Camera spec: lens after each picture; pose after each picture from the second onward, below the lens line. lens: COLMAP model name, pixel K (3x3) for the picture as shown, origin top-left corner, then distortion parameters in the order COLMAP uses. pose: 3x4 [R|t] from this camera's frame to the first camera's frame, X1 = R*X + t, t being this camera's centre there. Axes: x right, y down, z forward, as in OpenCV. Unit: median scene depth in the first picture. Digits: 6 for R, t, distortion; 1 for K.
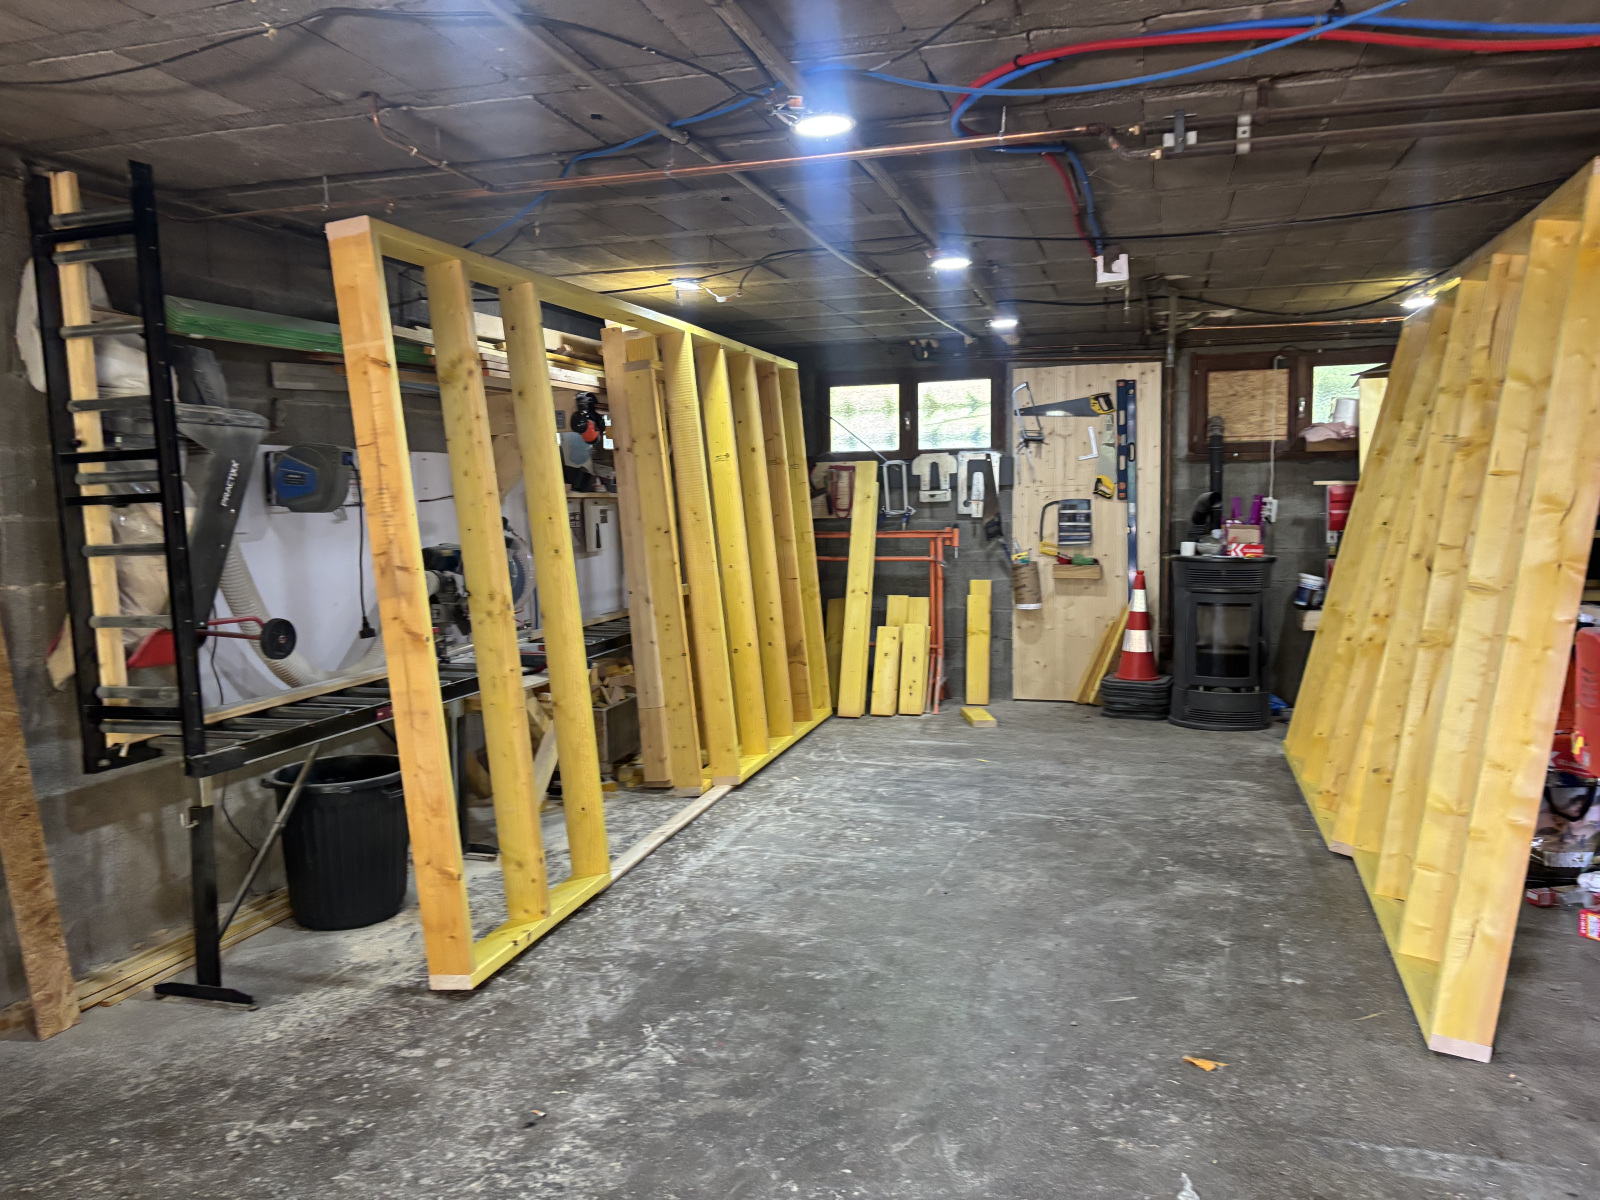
lens RADIAL K [[1215.3, 0, 775.8], [0, 1215.3, 594.9], [0, 0, 1]] dist [0.033759, -0.012824]
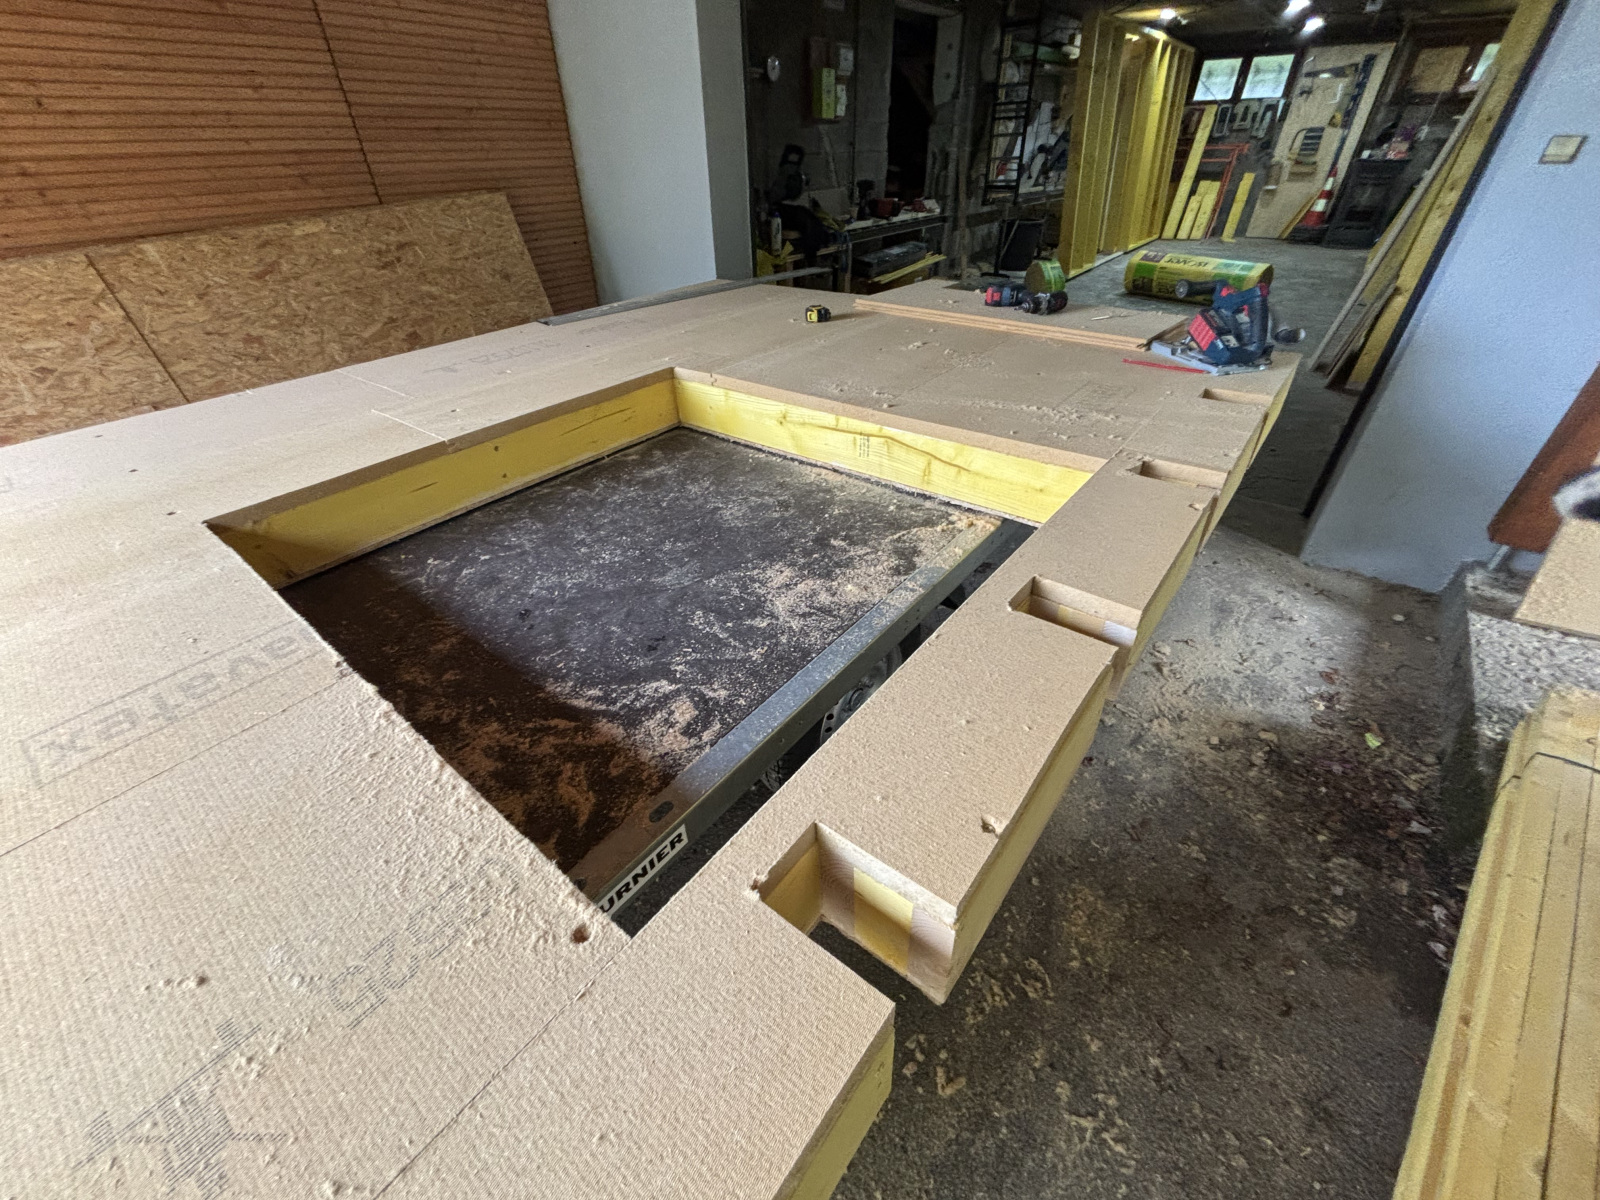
lens RADIAL K [[651.0, 0, 787.1], [0, 651.0, 608.9], [0, 0, 1]] dist [0.001200, -0.001761]
pose [[0.939093, 0.202480, -0.277681, -0.135646], [-0.030288, 0.853621, 0.520014, 0.076885], [0.342327, -0.479931, 0.807762, -0.631756]]
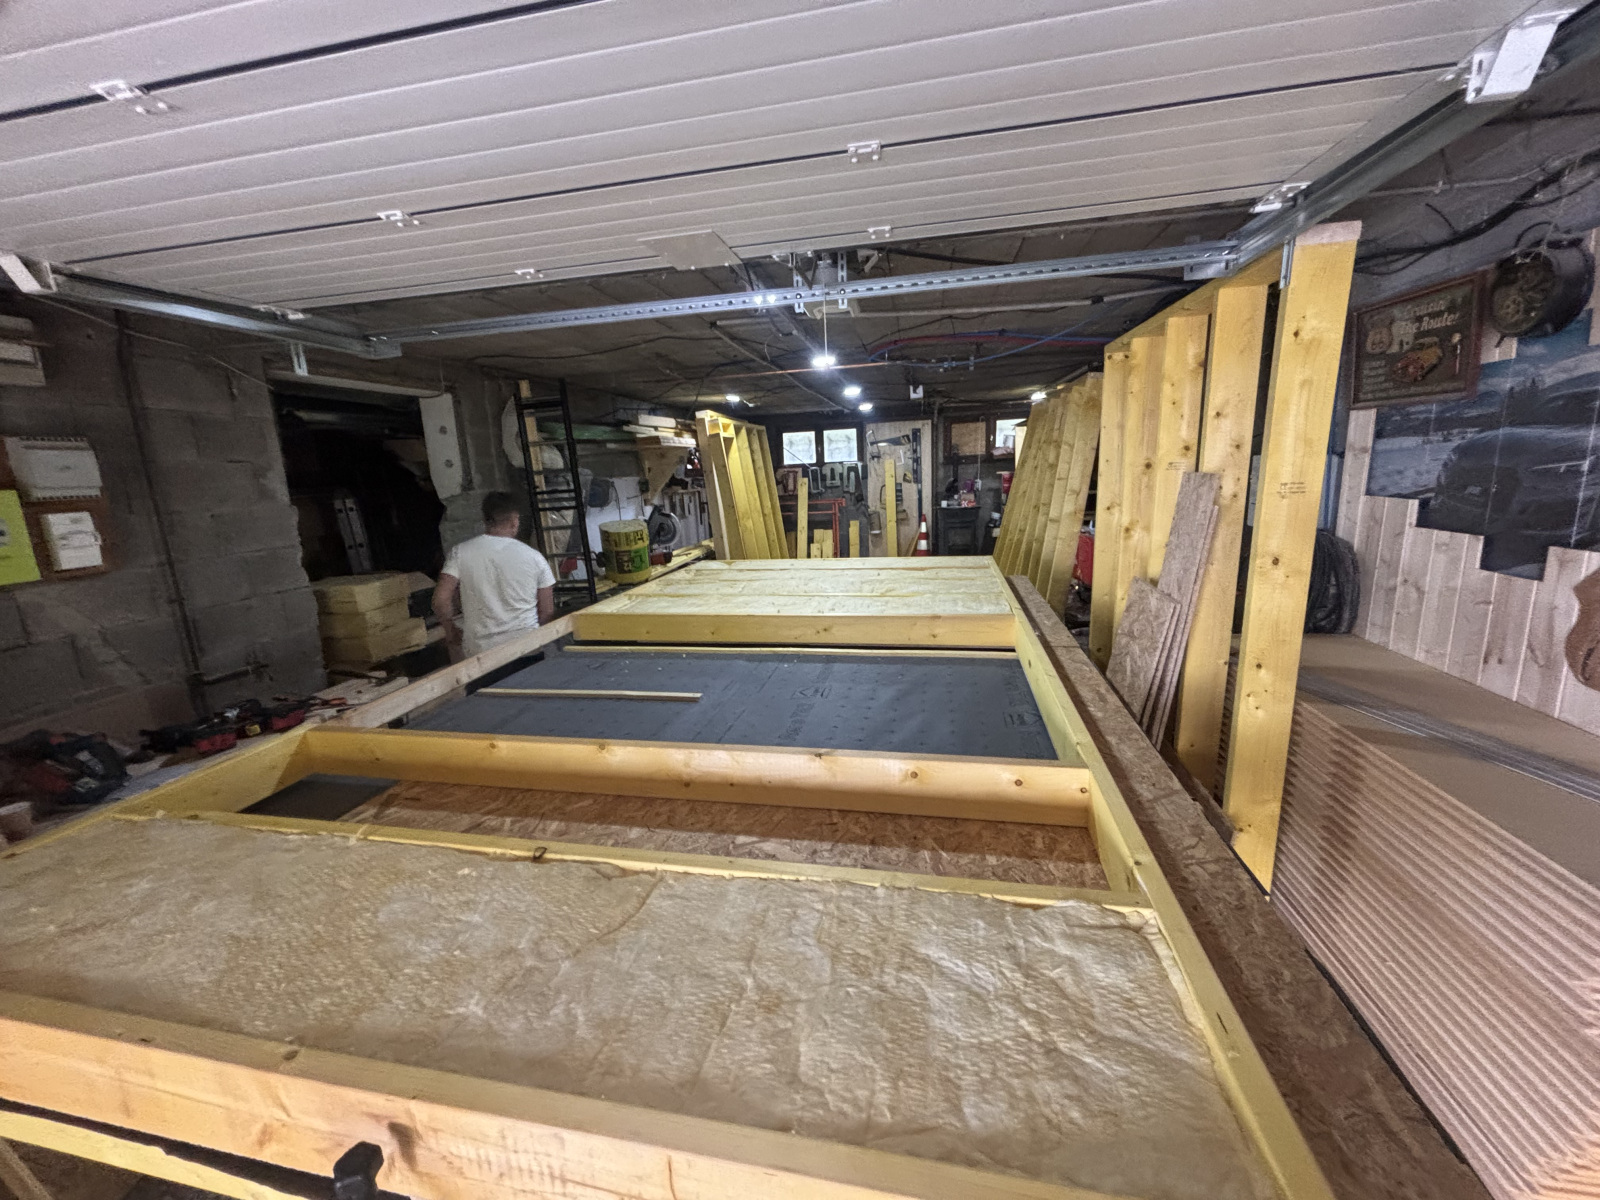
lens RADIAL K [[649.5, 0, 791.0], [0, 649.5, 604.9], [0, 0, 1]] dist [-0.003032, -0.000065]
pose [[0.993078, -0.055814, 0.103346, -0.082205], [0.043110, 0.991677, 0.121319, -0.008933], [-0.109257, -0.116024, 0.987219, -0.188591]]
